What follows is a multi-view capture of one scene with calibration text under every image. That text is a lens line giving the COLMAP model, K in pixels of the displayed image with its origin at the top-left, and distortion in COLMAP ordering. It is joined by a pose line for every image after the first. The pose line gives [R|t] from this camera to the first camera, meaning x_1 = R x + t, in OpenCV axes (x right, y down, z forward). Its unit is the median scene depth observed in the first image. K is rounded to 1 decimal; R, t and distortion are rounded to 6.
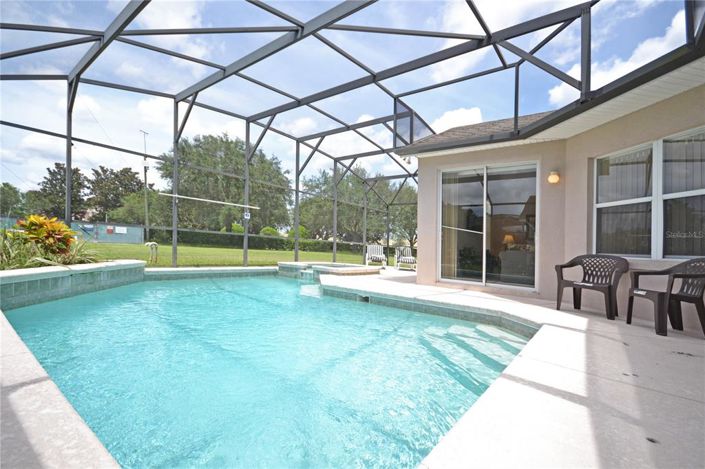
lens RADIAL K [[332.4, 0, 354.8], [0, 332.4, 241.1], [0, 0, 1]] dist [-0.000980, -0.000193]
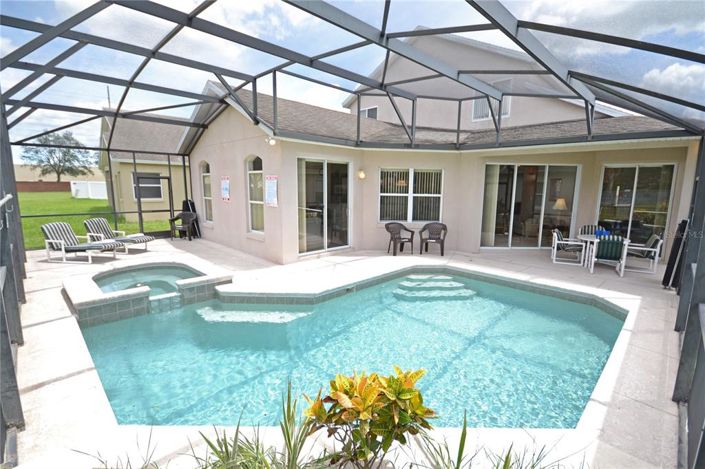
lens RADIAL K [[332.4, 0, 354.8], [0, 332.4, 241.1], [0, 0, 1]] dist [-0.000980, -0.000193]
pose [[0.147411, -0.168589, 0.974601, -1.286768], [0.010387, 0.985576, 0.168916, -0.193750], [-0.989021, -0.014777, 0.147035, 1.003197]]
